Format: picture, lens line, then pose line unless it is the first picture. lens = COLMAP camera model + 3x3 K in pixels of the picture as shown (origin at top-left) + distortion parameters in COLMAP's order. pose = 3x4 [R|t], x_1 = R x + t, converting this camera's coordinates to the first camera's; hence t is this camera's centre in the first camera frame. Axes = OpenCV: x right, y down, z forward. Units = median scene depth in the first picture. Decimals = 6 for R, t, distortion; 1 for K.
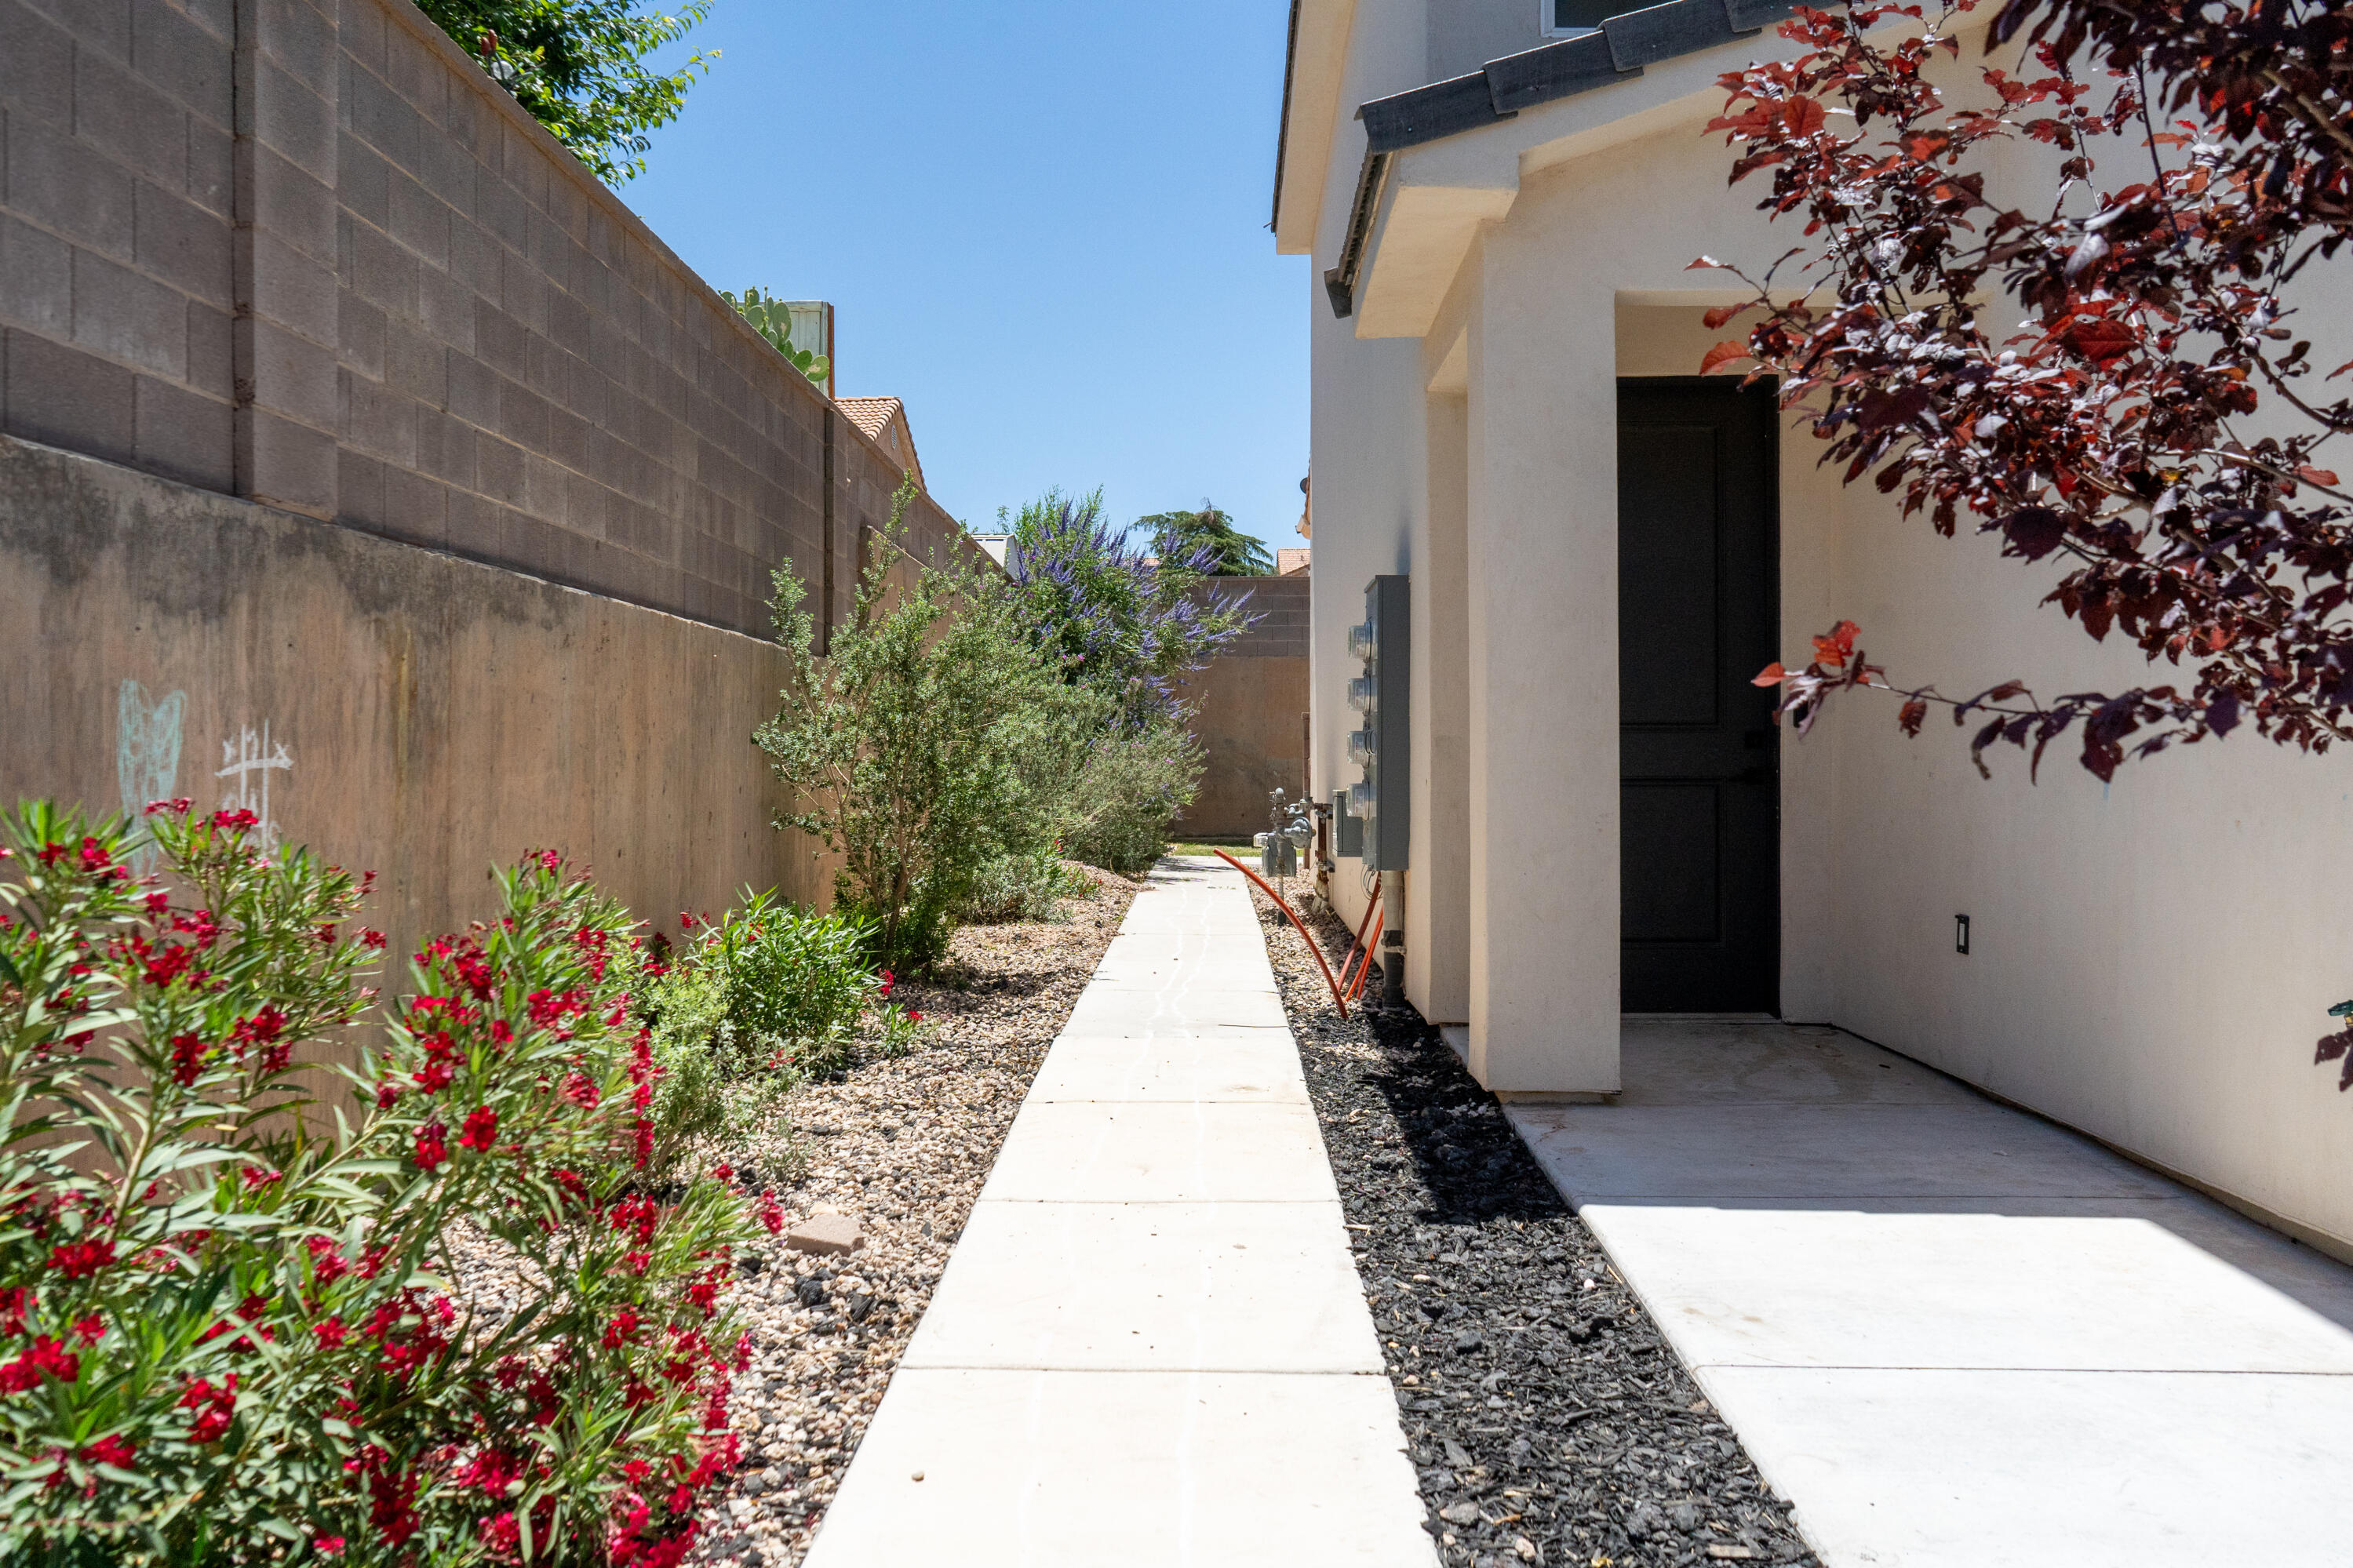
lens RADIAL K [[1903.5, 0, 1176.5], [0, 1903.5, 784.0], [0, 0, 1]] dist [0.038342, -0.000521]
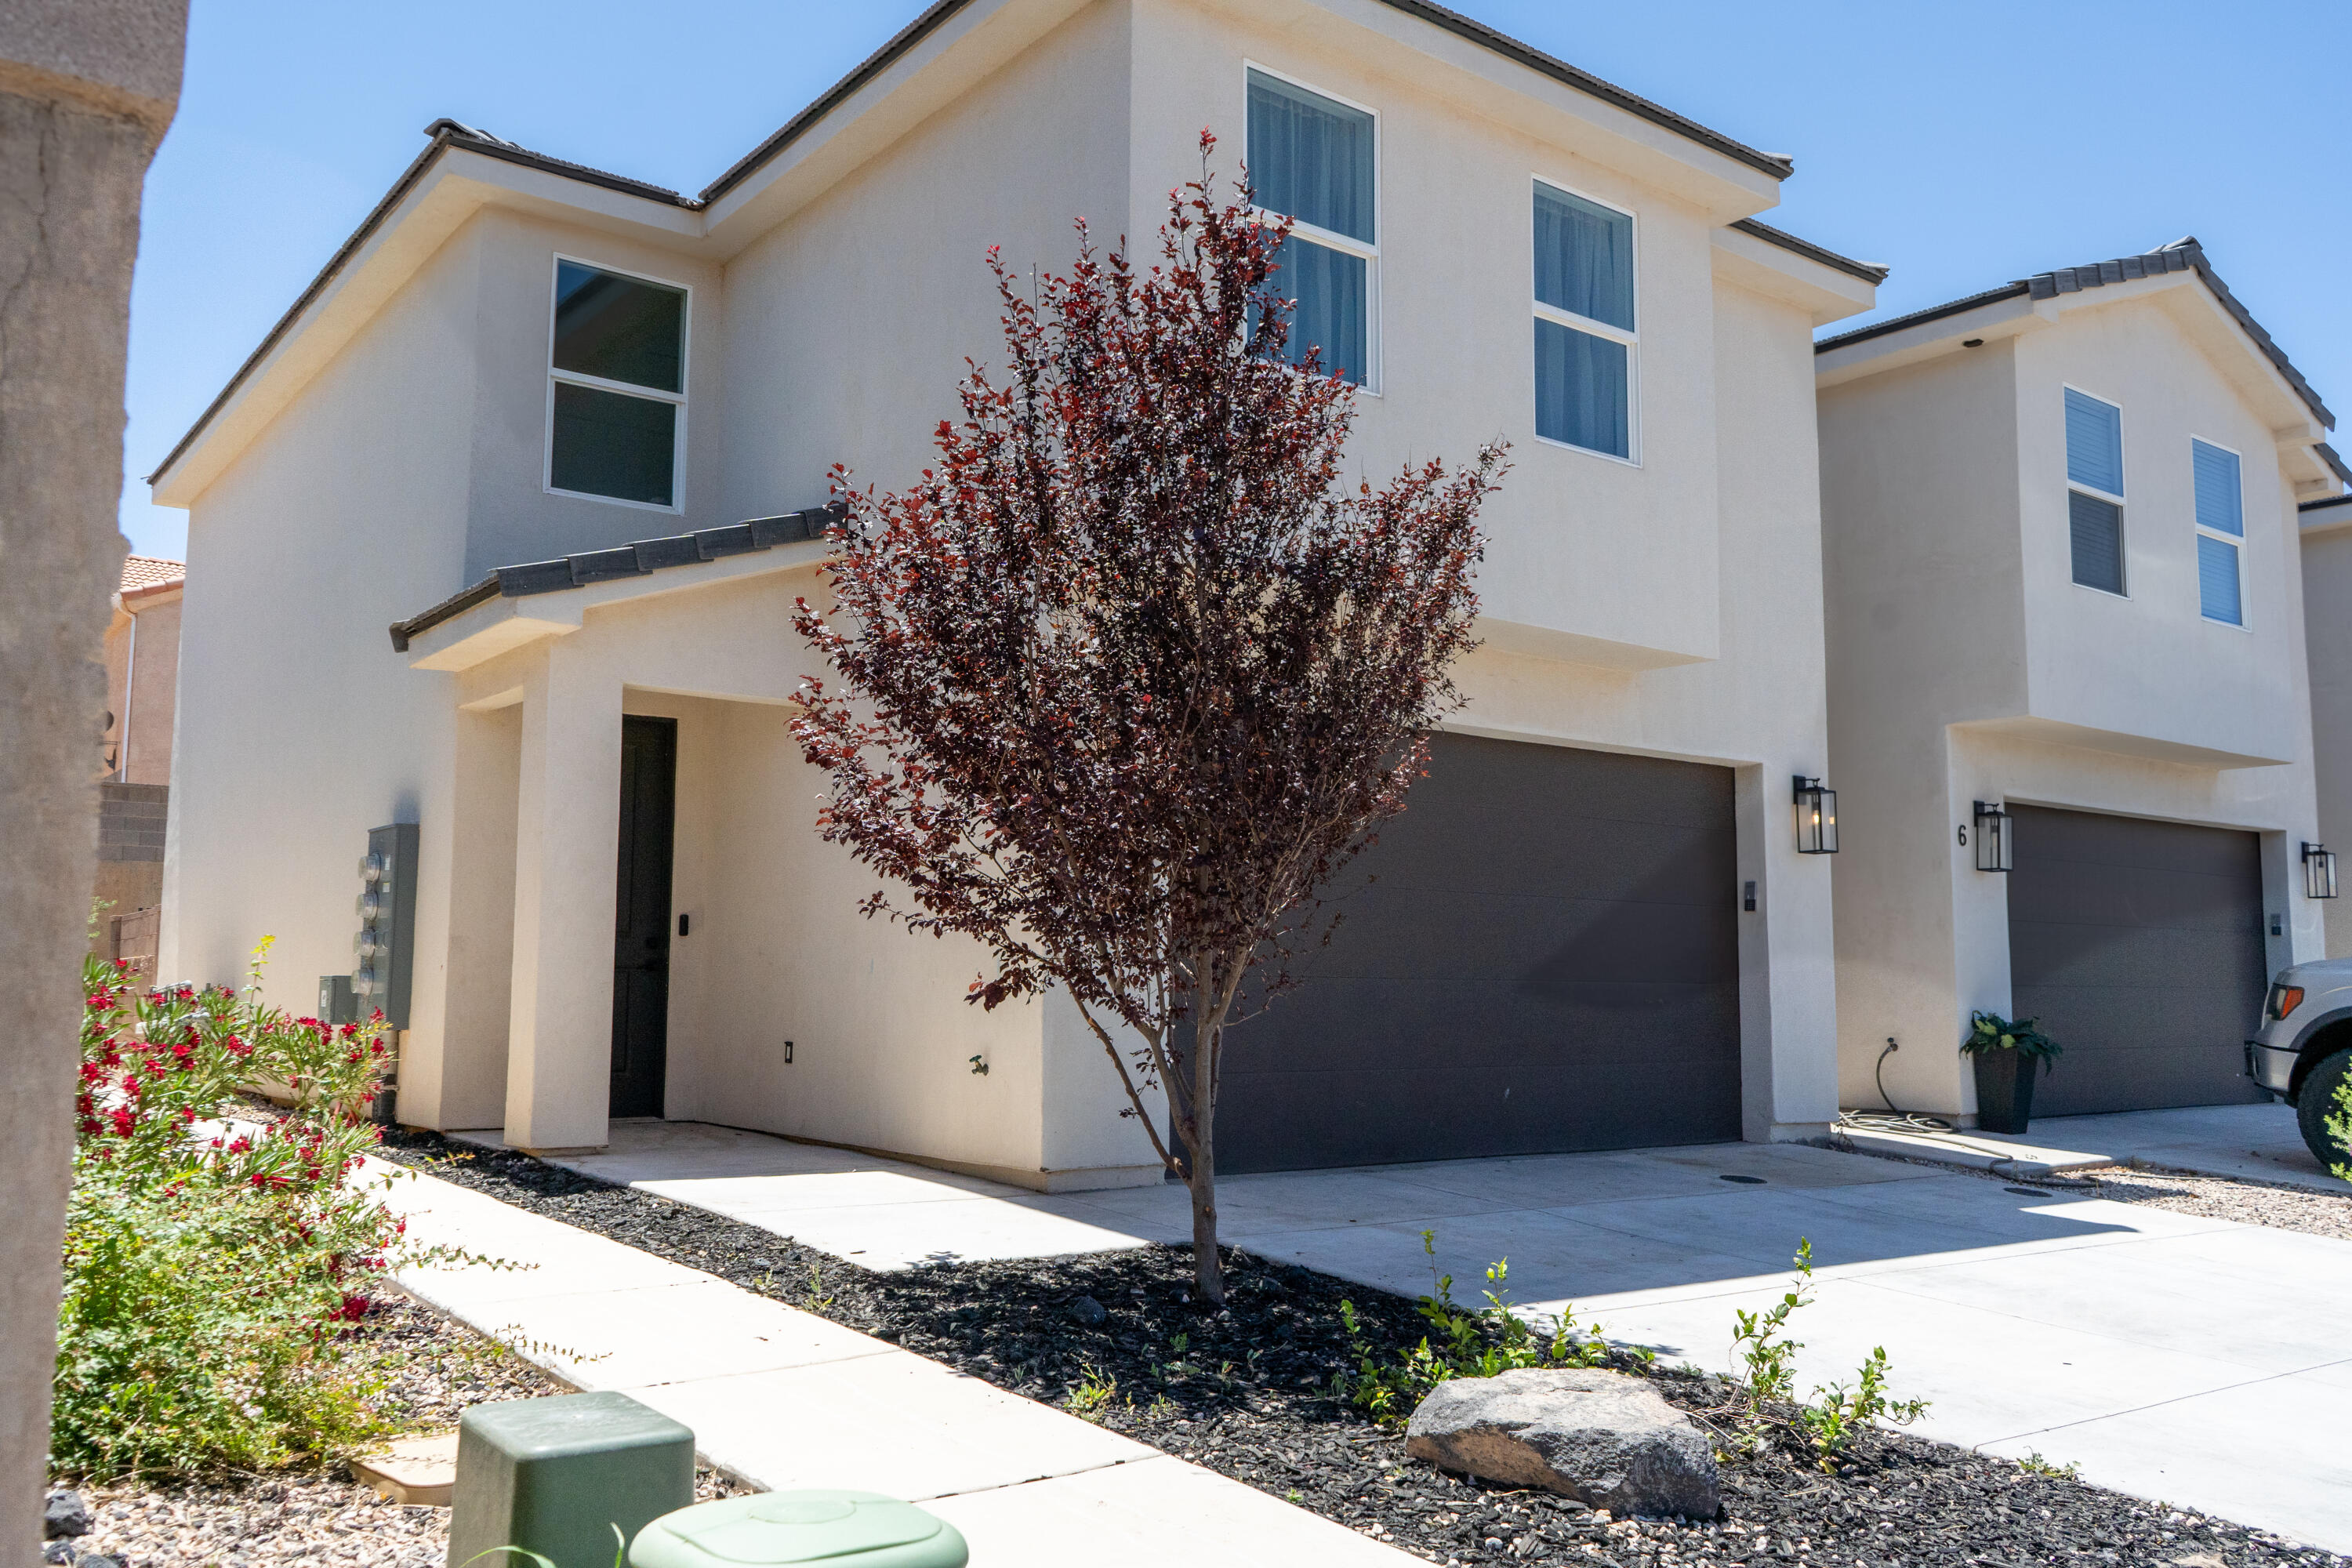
lens RADIAL K [[1903.0, 0, 1176.0], [0, 1903.0, 784.0], [0, 0, 1]] dist [0.038342, -0.000521]
pose [[0.790964, 0.075121, 0.607234, -0.404718], [-0.007230, 0.993513, -0.113490, 0.029106], [-0.611820, 0.085376, 0.786376, -0.644291]]
